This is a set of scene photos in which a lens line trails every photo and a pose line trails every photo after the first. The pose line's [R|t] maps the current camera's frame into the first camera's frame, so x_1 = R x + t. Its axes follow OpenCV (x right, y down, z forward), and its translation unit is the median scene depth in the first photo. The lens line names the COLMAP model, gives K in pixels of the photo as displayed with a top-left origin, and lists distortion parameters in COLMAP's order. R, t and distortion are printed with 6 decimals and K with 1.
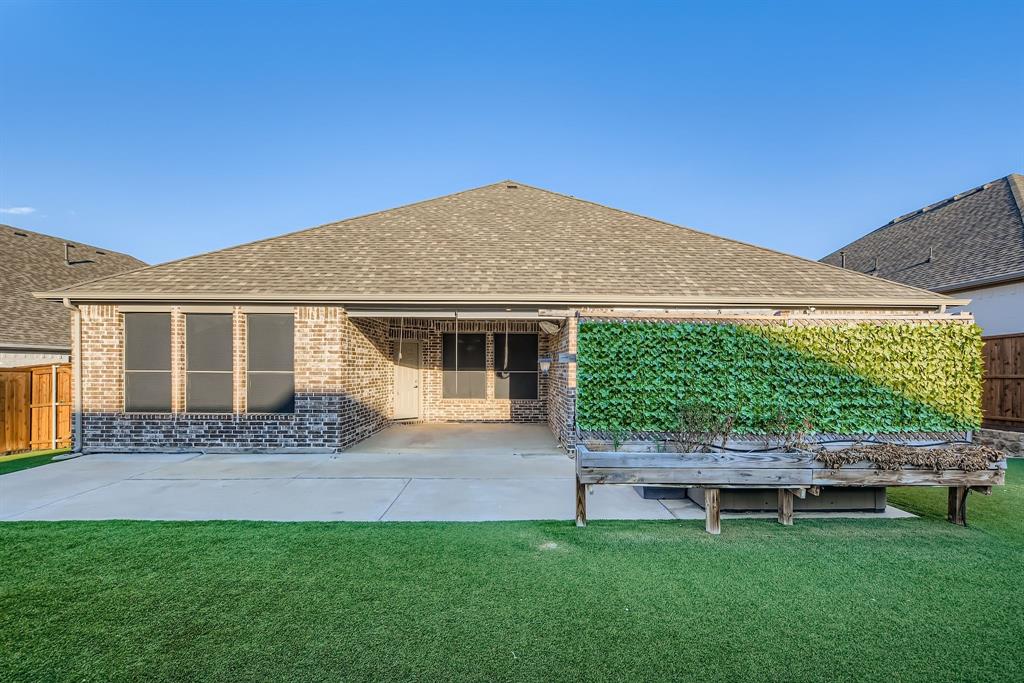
lens RADIAL K [[442.5, 0, 512.5], [0, 442.5, 368.1], [0, 0, 1]] dist [0.002874, 0.000122]
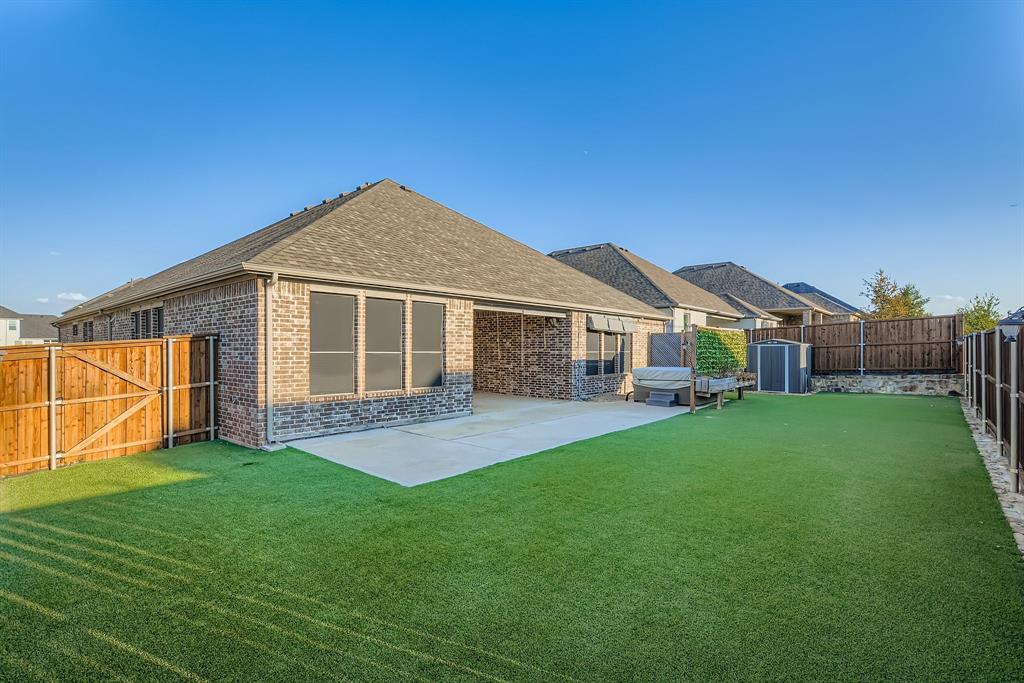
lens RADIAL K [[485.2, 0, 513.5], [0, 485.2, 346.2], [0, 0, 1]] dist [-0.004936, -0.000062]
pose [[0.666034, 0.000504, 0.745922, -1.367677], [-0.000394, 1.000000, -0.000323, -0.006862], [-0.745922, -0.000079, 0.666034, -0.025732]]
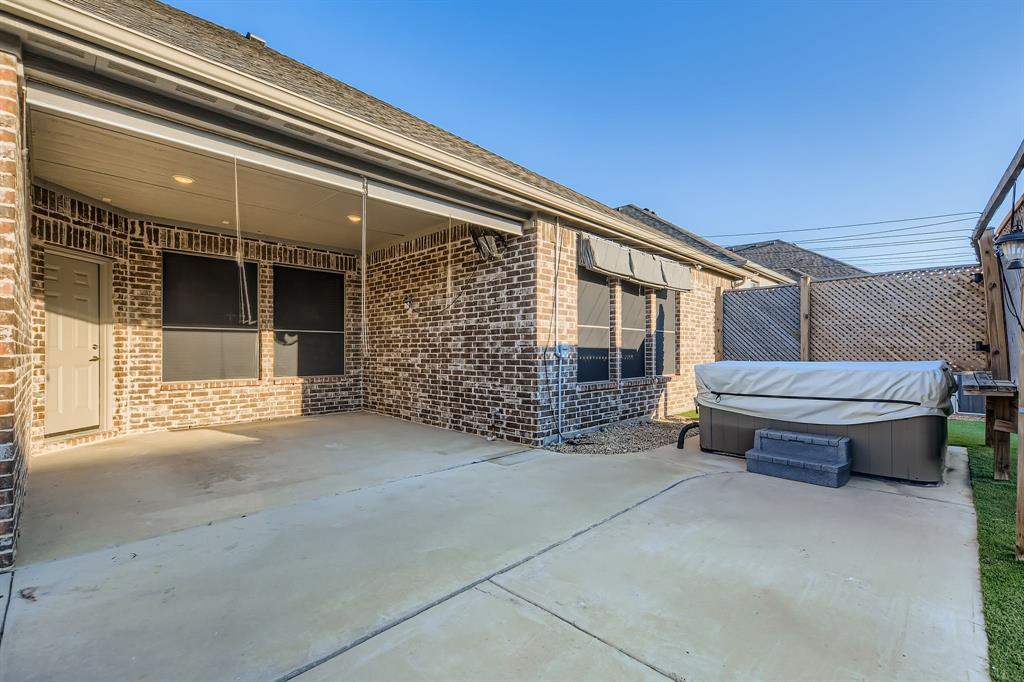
lens RADIAL K [[442.5, 0, 511.4], [0, 442.5, 346.8], [0, 0, 1]] dist [0.002874, 0.000122]
pose [[0.713997, 0.000769, 0.700148, -0.360225], [0.003245, 0.999985, -0.004407, 0.051973], [-0.700141, 0.005418, 0.713984, 0.577113]]
